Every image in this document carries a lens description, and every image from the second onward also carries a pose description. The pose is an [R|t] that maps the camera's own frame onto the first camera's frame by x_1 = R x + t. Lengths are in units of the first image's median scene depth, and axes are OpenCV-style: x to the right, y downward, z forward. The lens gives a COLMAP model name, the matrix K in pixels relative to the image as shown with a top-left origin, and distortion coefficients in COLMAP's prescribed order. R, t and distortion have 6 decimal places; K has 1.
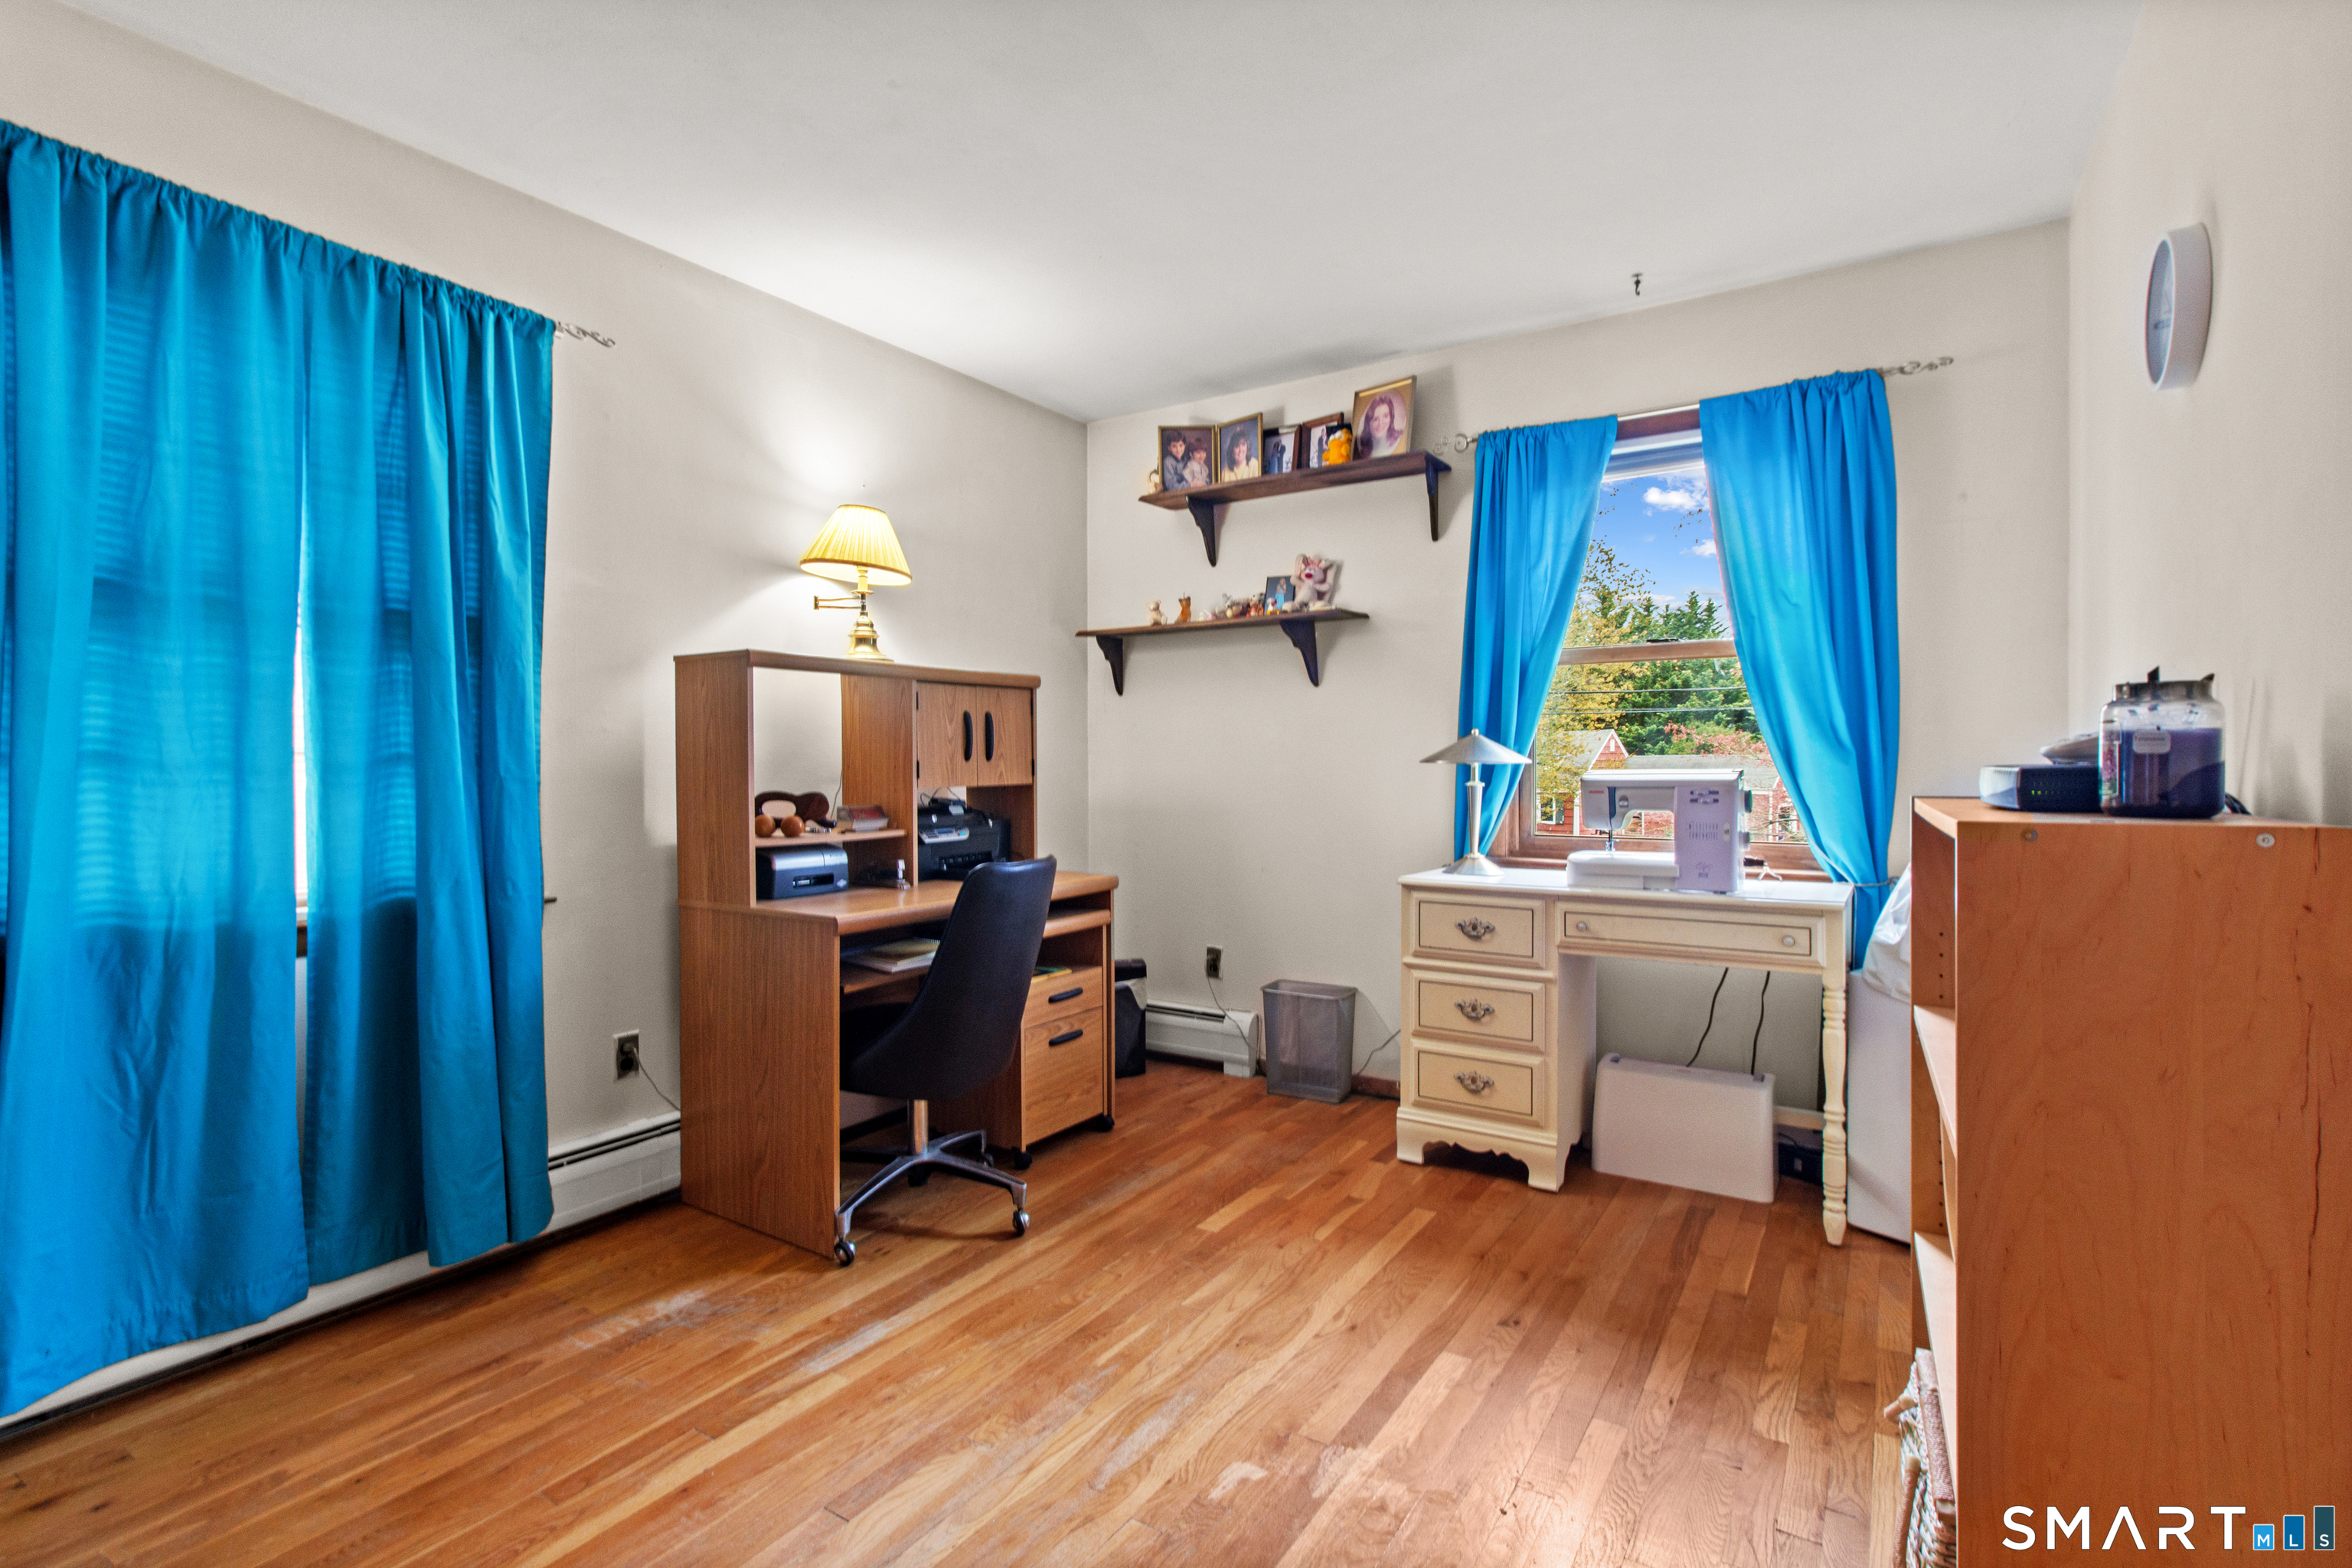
lens RADIAL K [[1087.6, 0, 1178.9], [0, 1087.6, 772.1], [0, 0, 1]] dist [-0.003113, -0.000188]
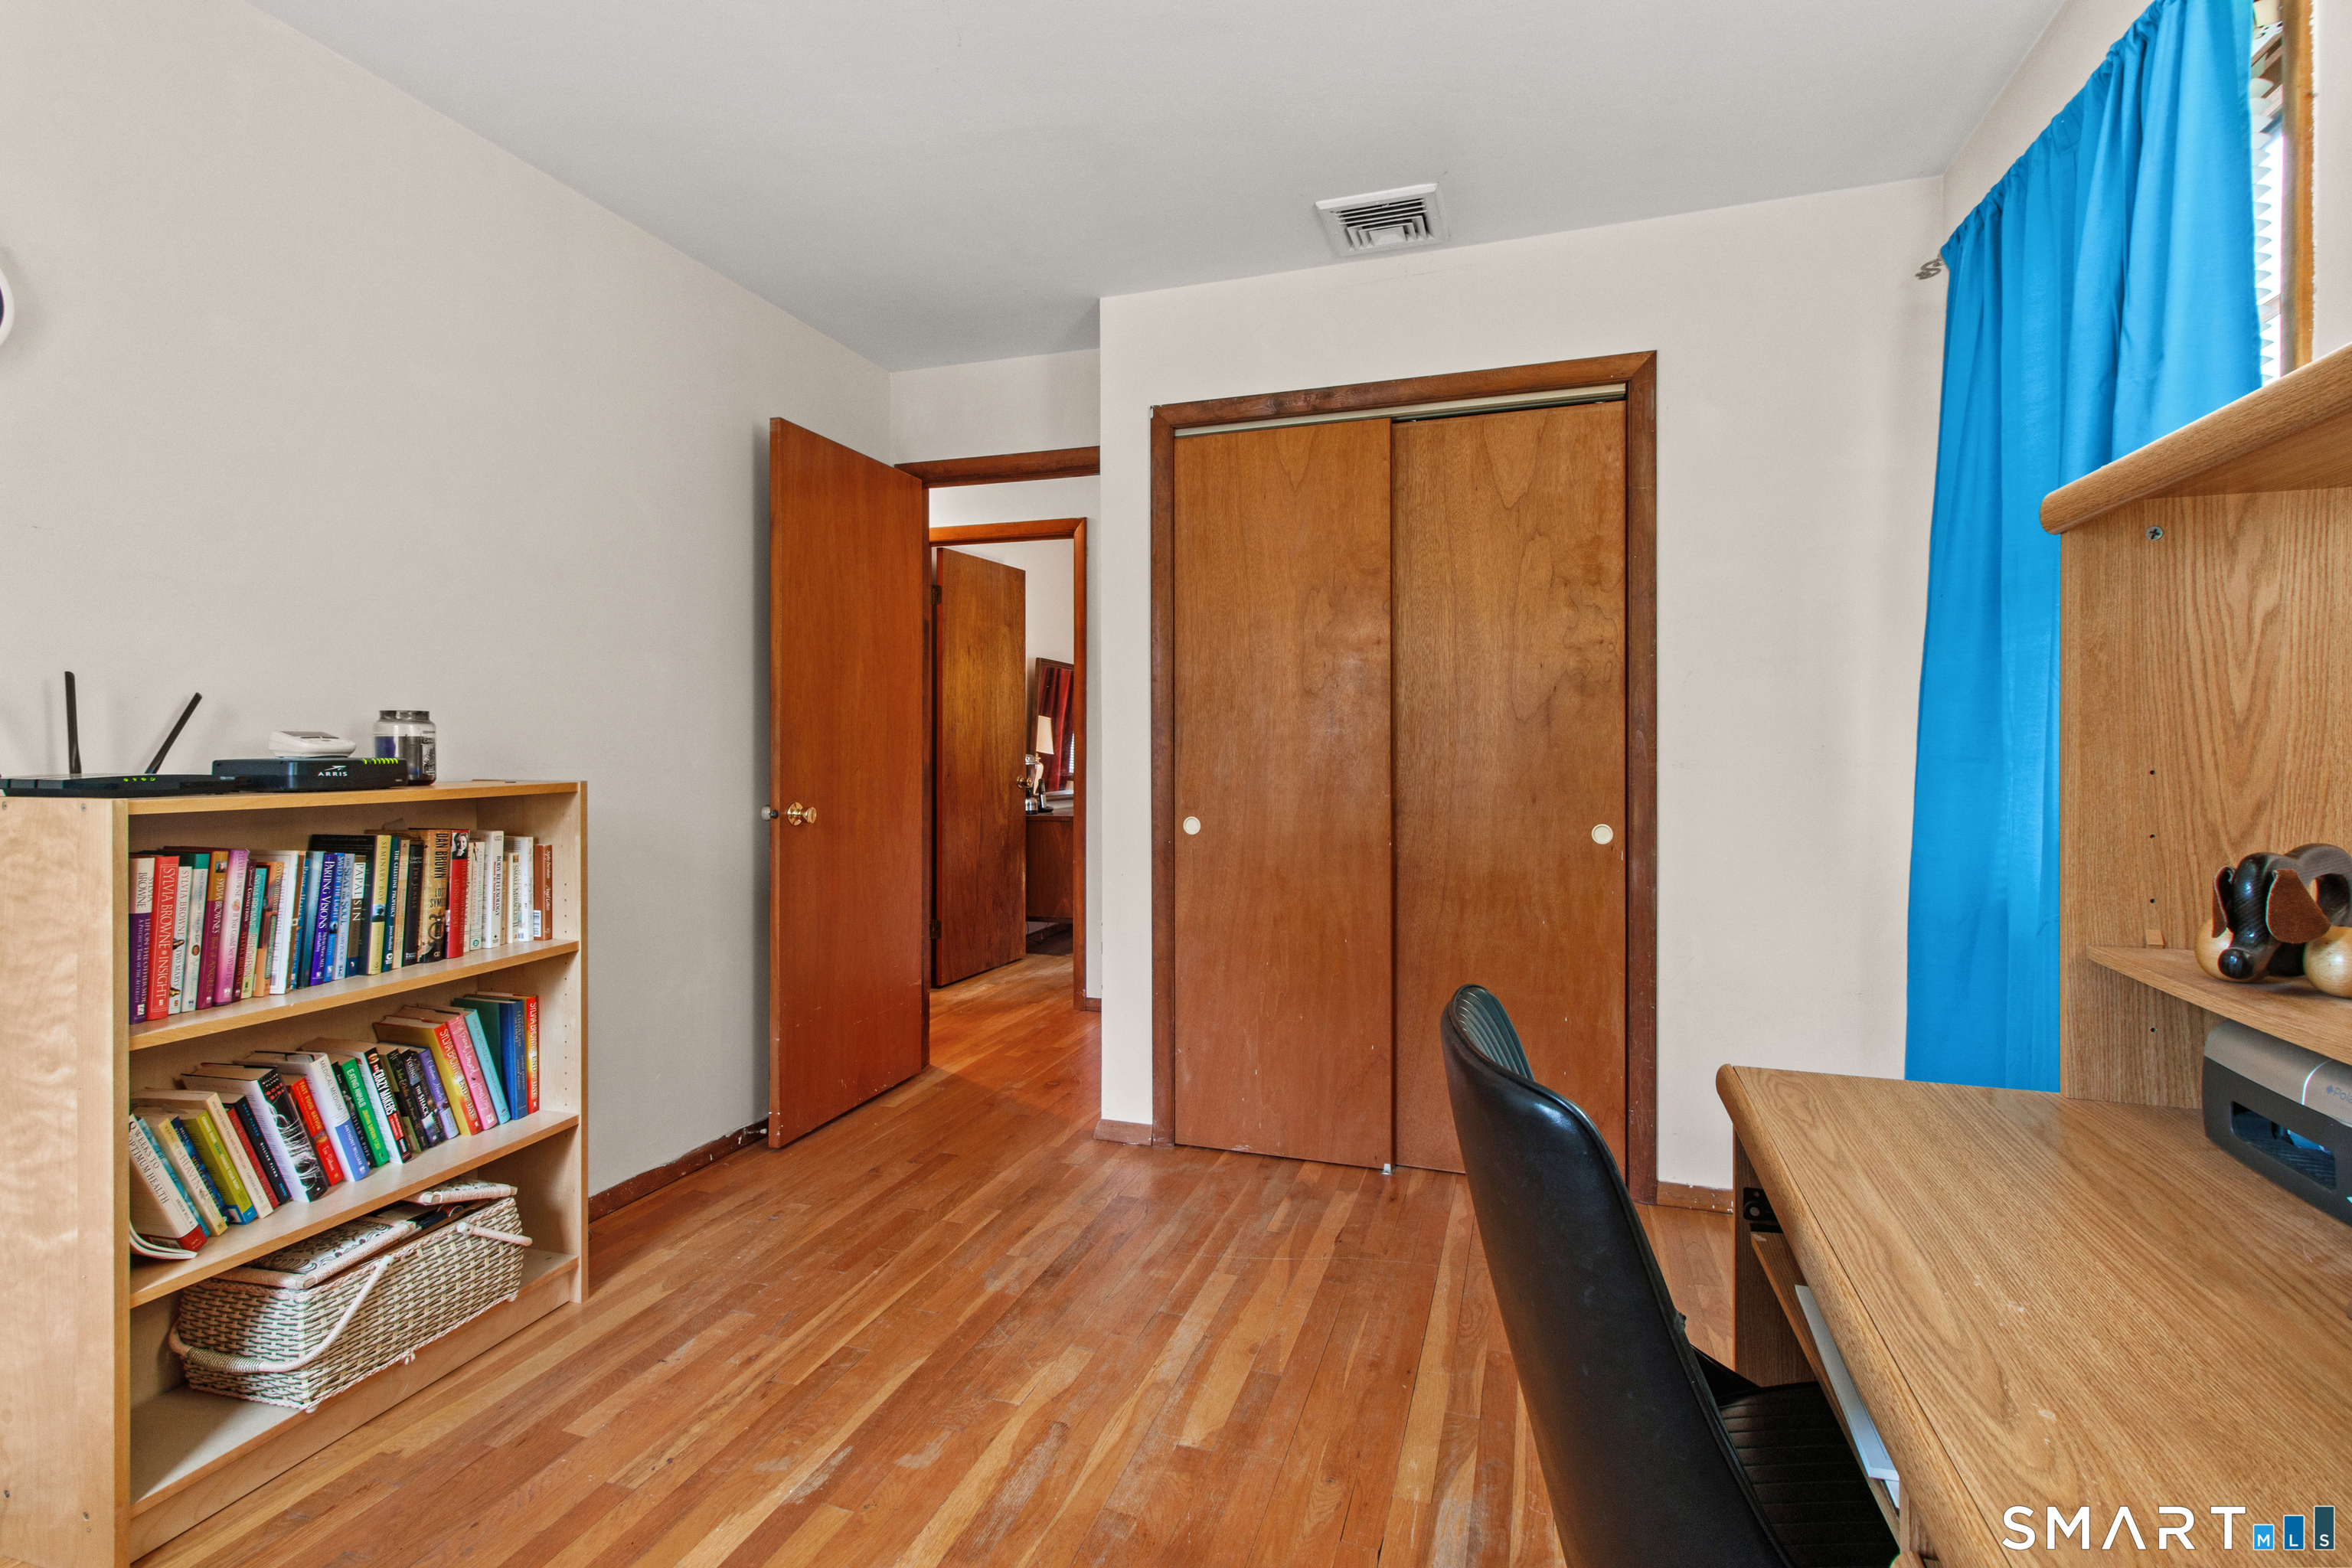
lens RADIAL K [[1087.6, 0, 1173.3], [0, 1087.6, 763.3], [0, 0, 1]] dist [-0.003113, -0.000188]
pose [[-0.967437, 0.009036, -0.252950, 0.077284], [0.002551, 0.999660, 0.025954, -0.025983], [0.253098, 0.024464, -0.967131, 1.966473]]
